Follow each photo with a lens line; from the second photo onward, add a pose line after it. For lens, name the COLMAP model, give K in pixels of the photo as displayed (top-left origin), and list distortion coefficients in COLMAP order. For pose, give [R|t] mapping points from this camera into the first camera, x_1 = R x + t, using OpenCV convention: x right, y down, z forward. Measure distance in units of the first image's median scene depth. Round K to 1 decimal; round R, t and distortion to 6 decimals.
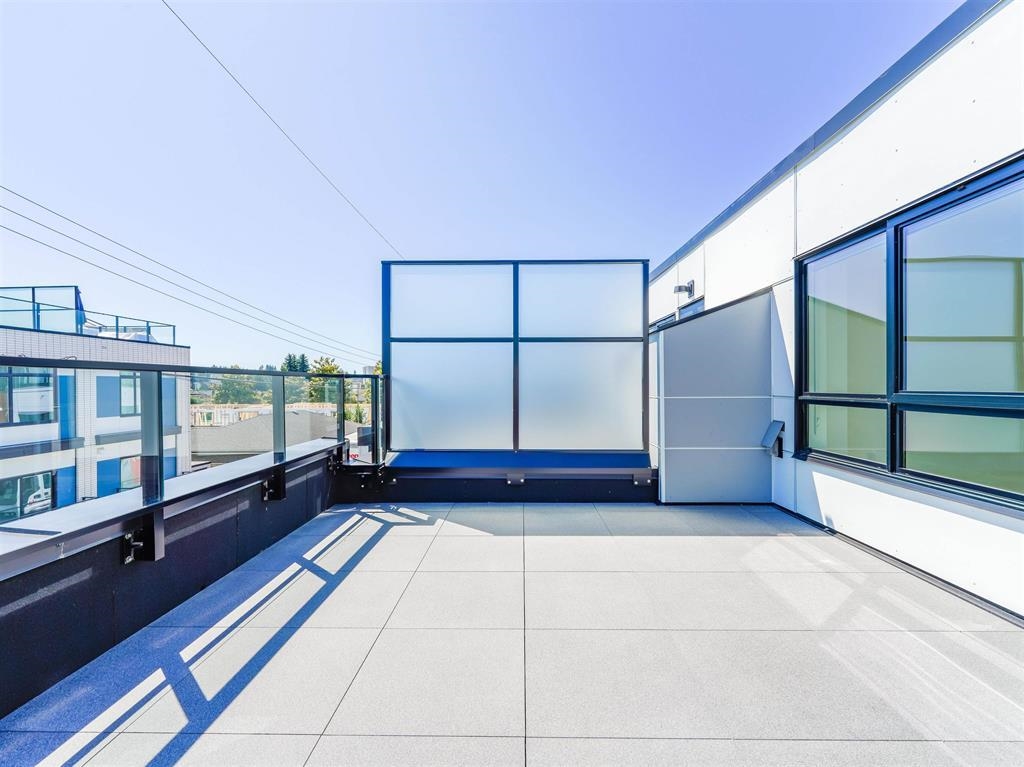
lens RADIAL K [[463.1, 0, 513.2], [0, 463.1, 385.6], [0, 0, 1]] dist [0.000208, -0.000619]
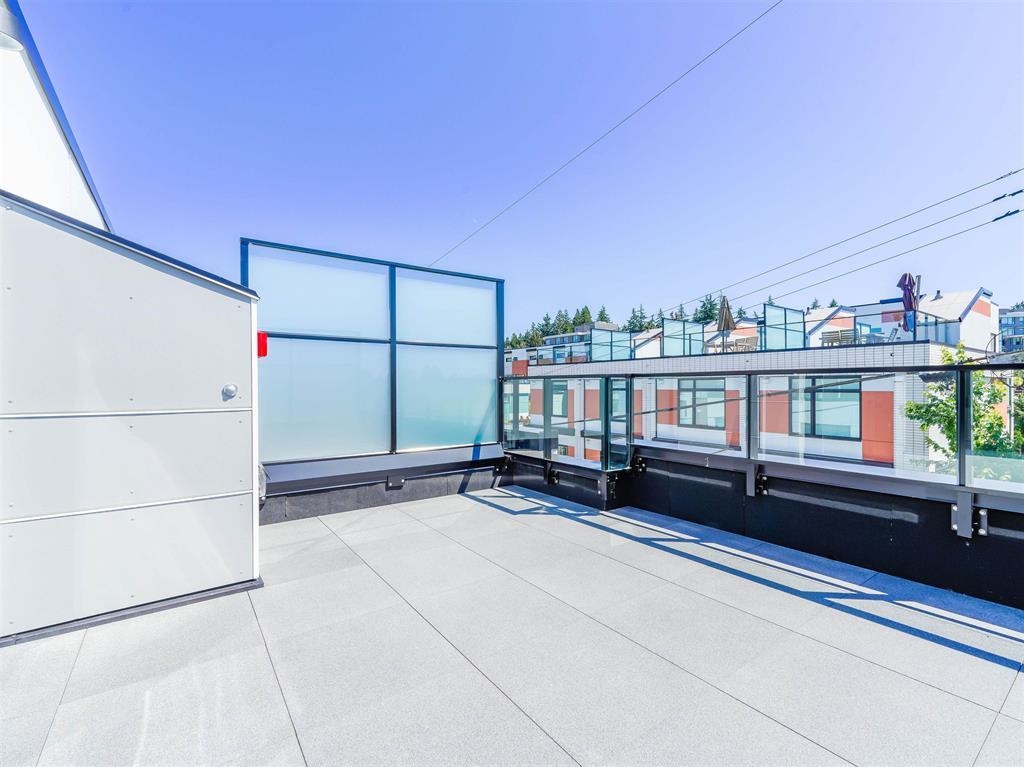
lens RADIAL K [[463.1, 0, 513.2], [0, 463.1, 385.6], [0, 0, 1]] dist [0.000208, -0.000619]
pose [[-0.800948, 0.011914, -0.598615, 0.593691], [0.008961, 0.999929, 0.007911, -0.009914], [0.598667, 0.000972, -0.800998, 1.316617]]
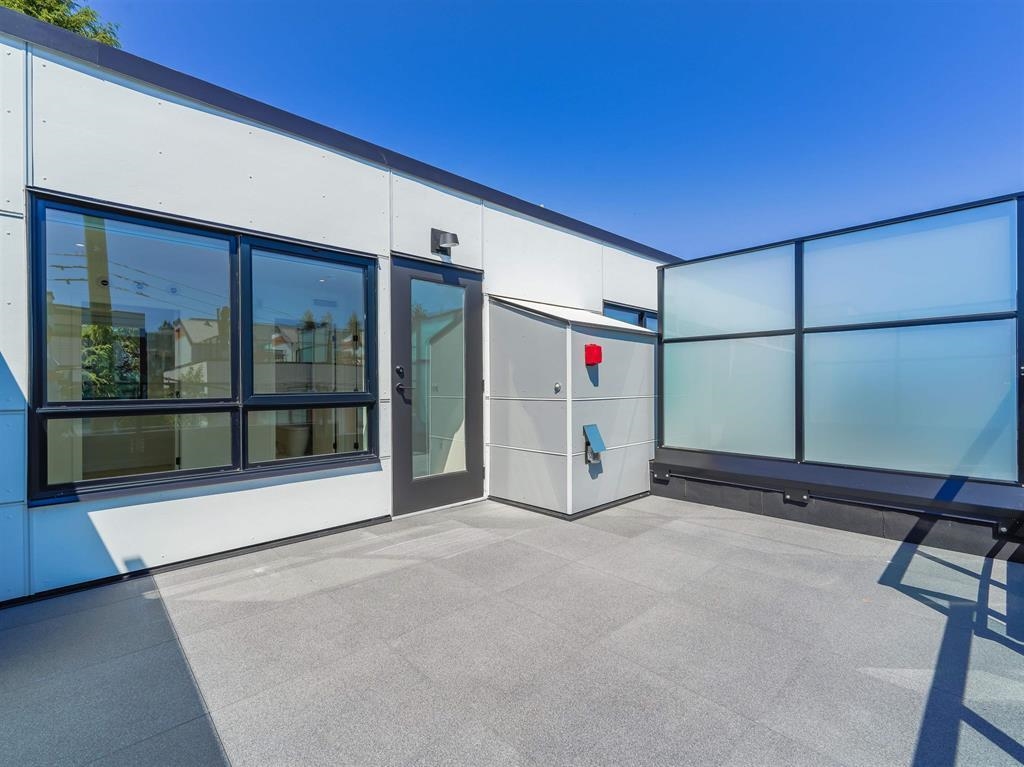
lens RADIAL K [[463.1, 0, 513.2], [0, 463.1, 385.6], [0, 0, 1]] dist [0.000208, -0.000619]
pose [[-0.701419, 0.009200, 0.712690, -0.402309], [0.010586, 0.999941, -0.002490, 0.001034], [-0.712671, 0.005798, -0.701475, 1.337981]]
